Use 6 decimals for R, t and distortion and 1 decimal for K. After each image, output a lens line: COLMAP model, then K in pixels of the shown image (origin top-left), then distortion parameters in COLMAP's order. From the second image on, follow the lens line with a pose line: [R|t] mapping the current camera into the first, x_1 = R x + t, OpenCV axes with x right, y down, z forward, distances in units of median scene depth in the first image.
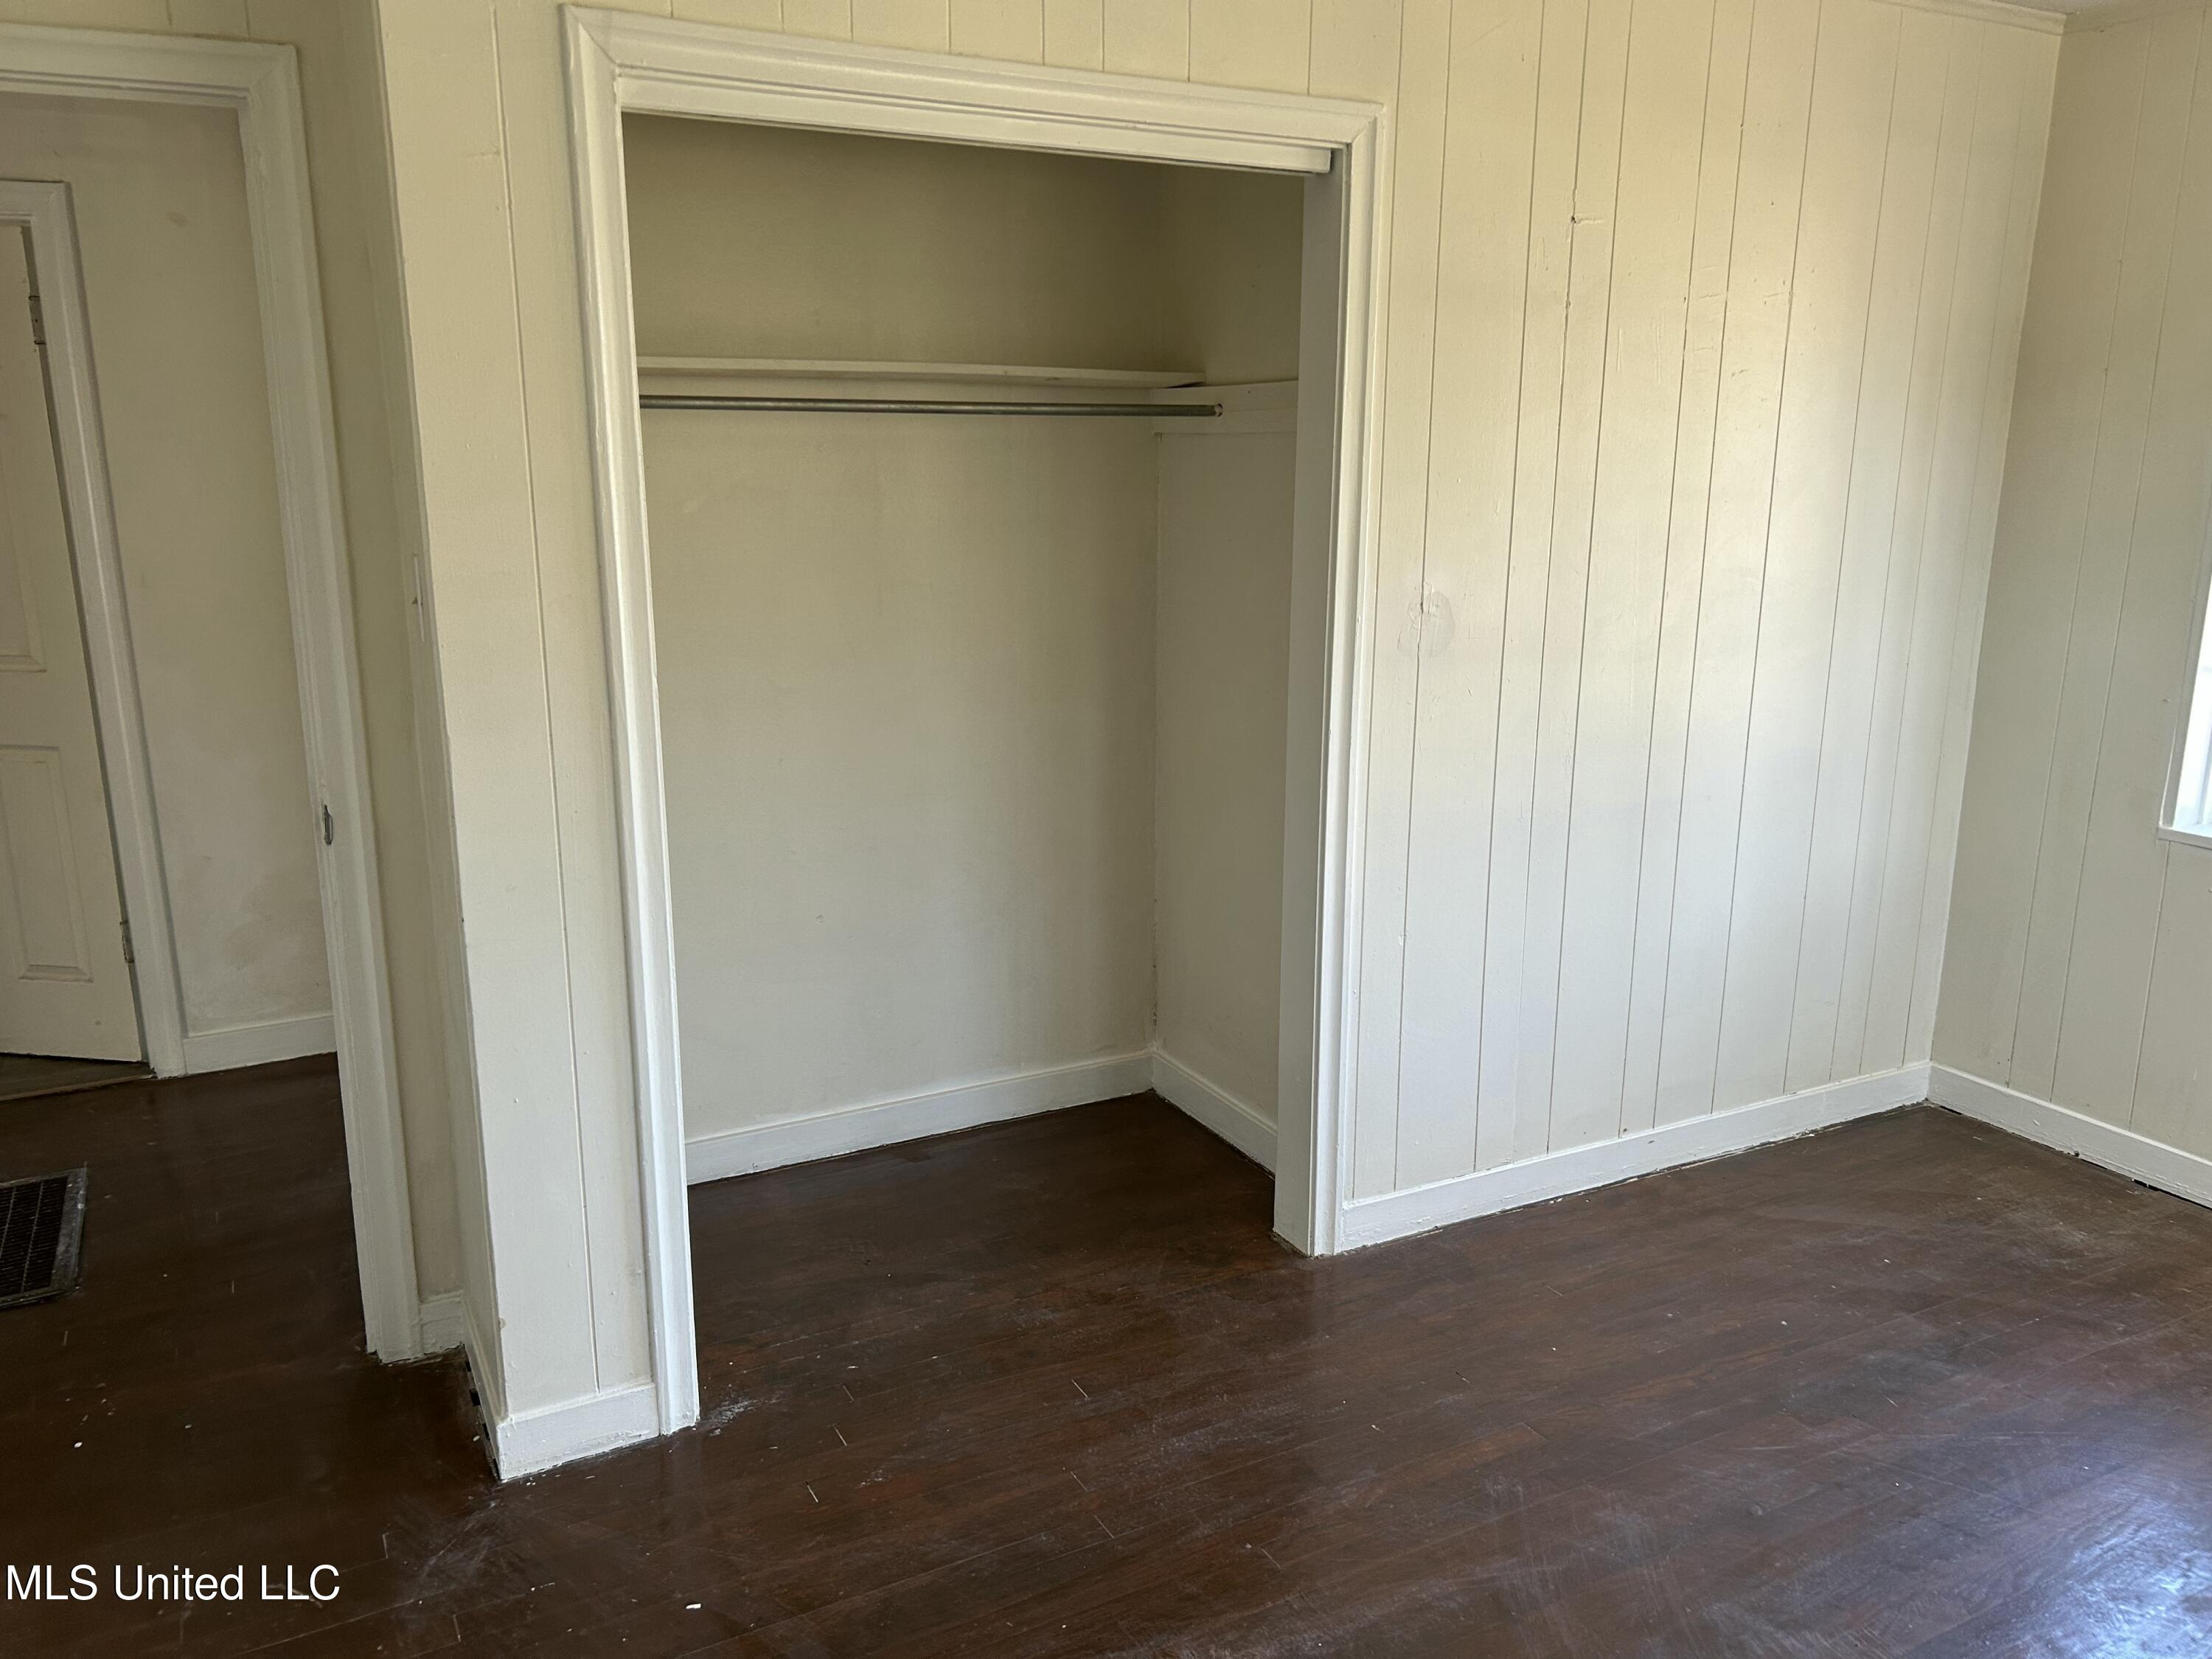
lens RADIAL K [[1655.4, 0, 1105.6], [0, 1655.4, 833.3], [0, 0, 1]] dist [0.051675, -0.064531]
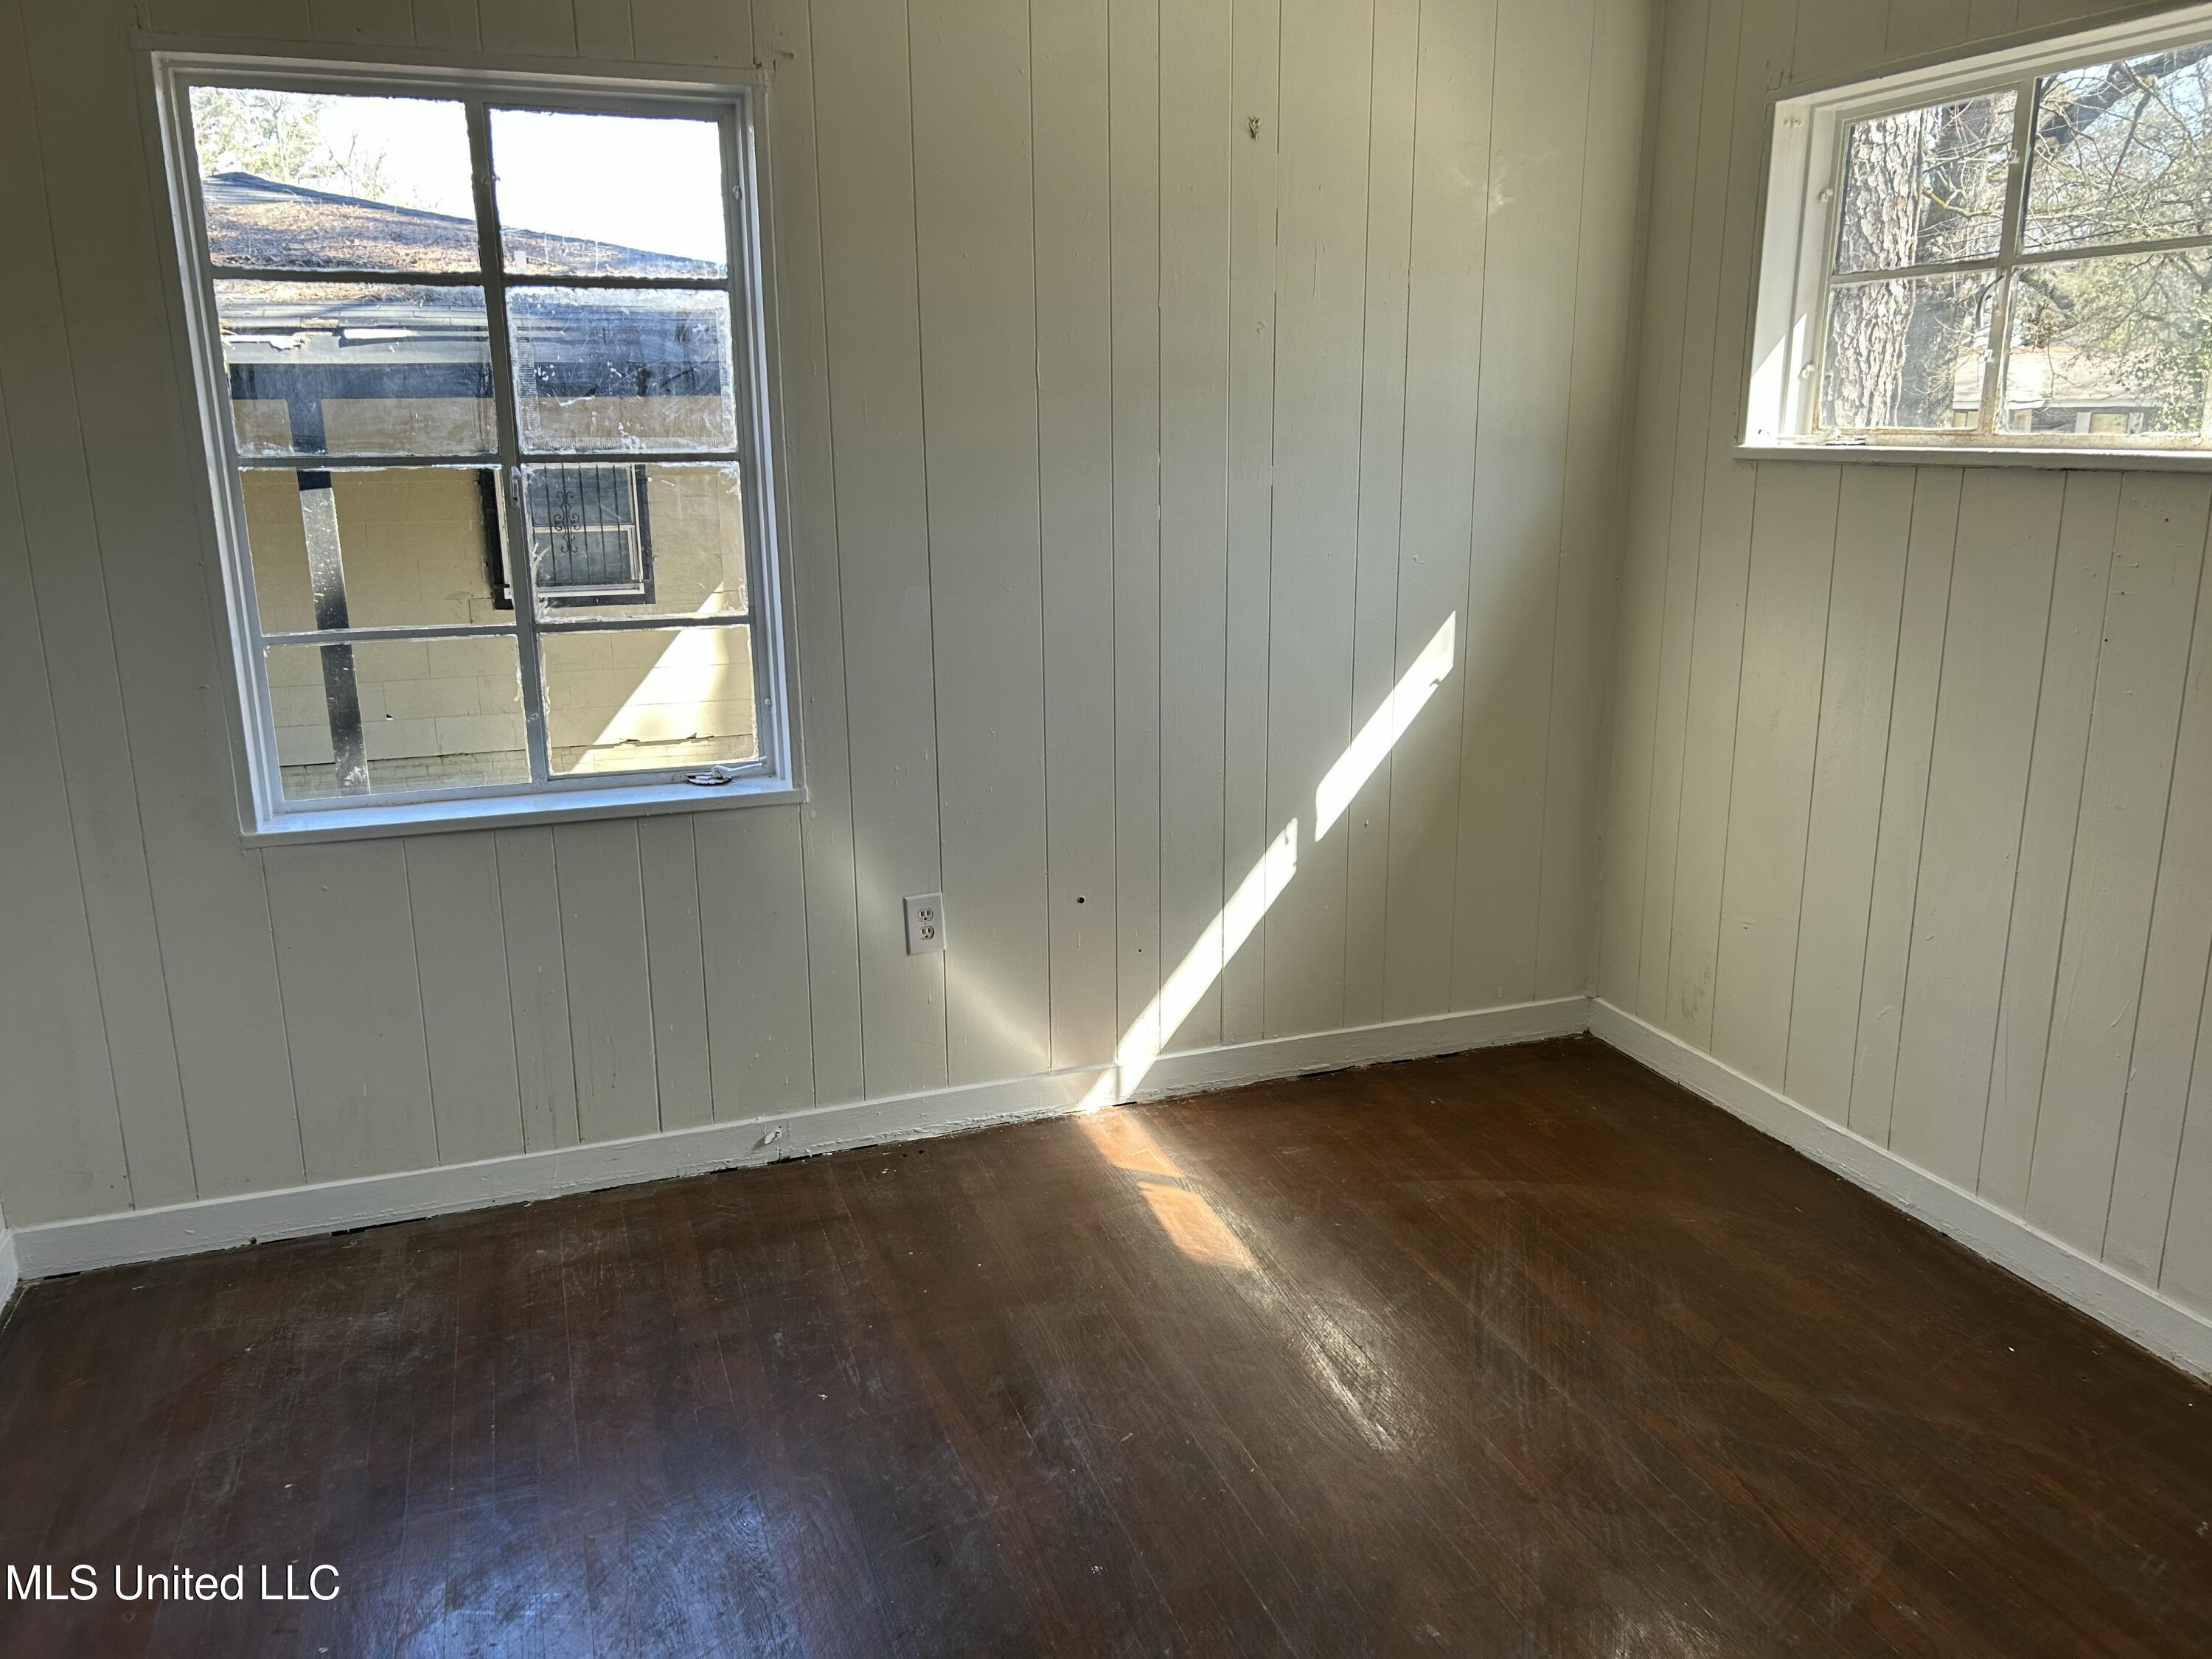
lens RADIAL K [[1655.4, 0, 1106.1], [0, 1655.4, 824.4], [0, 0, 1]] dist [0.051675, -0.064531]
pose [[0.142187, -0.246036, 0.958775, -0.107276], [0.230808, 0.950157, 0.209595, -0.085613], [-0.962554, 0.191491, 0.191887, 0.431619]]
